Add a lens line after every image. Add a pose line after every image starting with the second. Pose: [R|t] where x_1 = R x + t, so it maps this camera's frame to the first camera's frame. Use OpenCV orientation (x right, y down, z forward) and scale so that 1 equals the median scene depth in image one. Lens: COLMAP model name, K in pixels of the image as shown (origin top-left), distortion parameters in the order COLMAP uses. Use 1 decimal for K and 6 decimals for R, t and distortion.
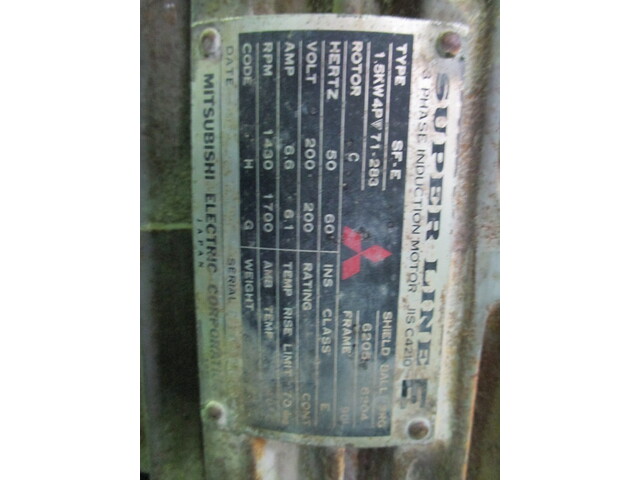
lens RADIAL K [[382.1, 0, 320.0], [0, 382.1, 240.0], [0, 0, 1]] dist [-0.001151, -0.000251]
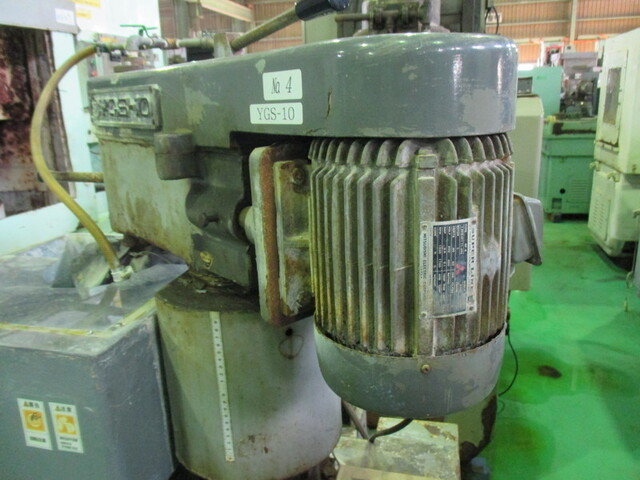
lens RADIAL K [[536.4, 0, 320.0], [0, 536.4, 240.0], [0, 0, 1]] dist [-0.005590, -0.001047]
pose [[0.945181, -0.145759, 0.292211, -3.129907], [0.121283, 0.987538, 0.100299, -1.094487], [-0.303188, -0.059360, 0.951080, -4.315314]]
